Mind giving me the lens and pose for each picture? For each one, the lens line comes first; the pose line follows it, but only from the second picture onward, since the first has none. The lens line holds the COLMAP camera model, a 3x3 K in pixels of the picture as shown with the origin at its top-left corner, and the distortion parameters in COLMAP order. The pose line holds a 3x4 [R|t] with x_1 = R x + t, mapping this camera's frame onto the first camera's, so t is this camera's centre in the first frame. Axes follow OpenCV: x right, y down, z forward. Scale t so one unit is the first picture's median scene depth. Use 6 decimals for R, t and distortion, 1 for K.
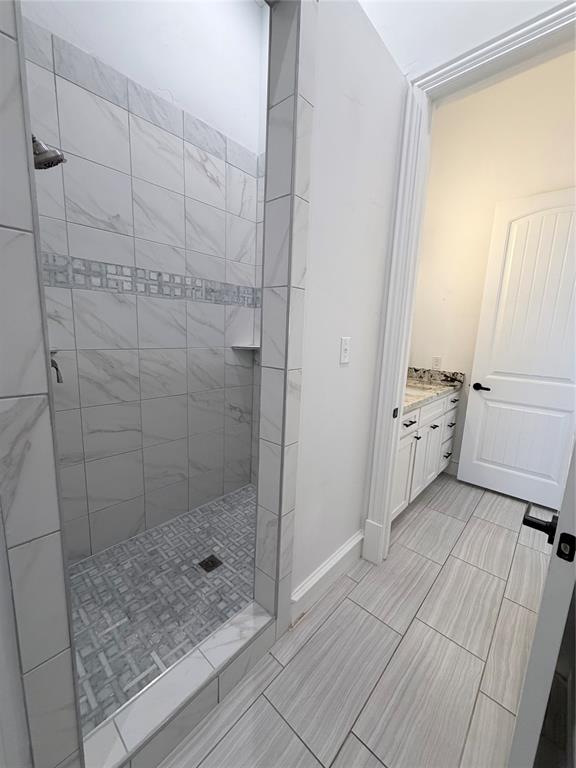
lens RADIAL K [[304.7, 0, 288.8], [0, 304.7, 384.5], [0, 0, 1]] dist [0.001293, -0.001497]
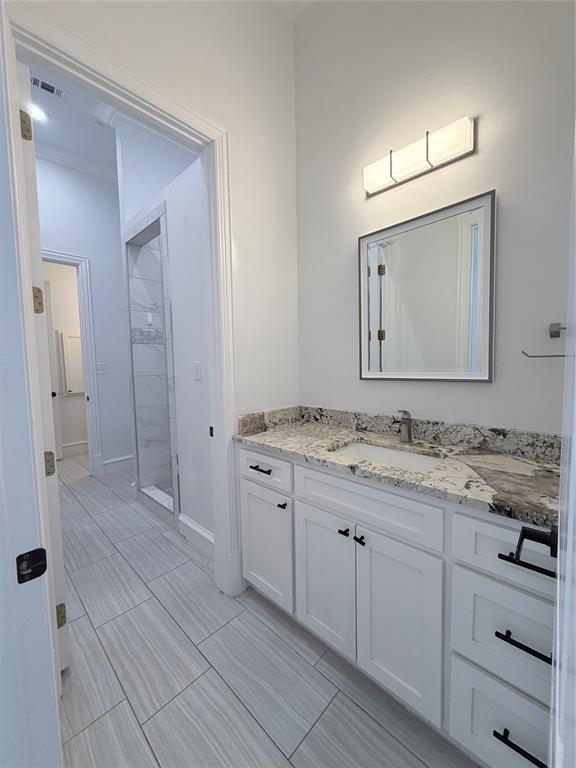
lens RADIAL K [[304.7, 0, 292.0], [0, 304.7, 381.9], [0, 0, 1]] dist [0.001293, -0.001497]
pose [[-0.020156, 0.020666, -0.999583, 1.581843], [-0.153585, 0.987855, 0.023520, -0.165223], [0.987930, 0.153995, -0.016738, 1.435403]]
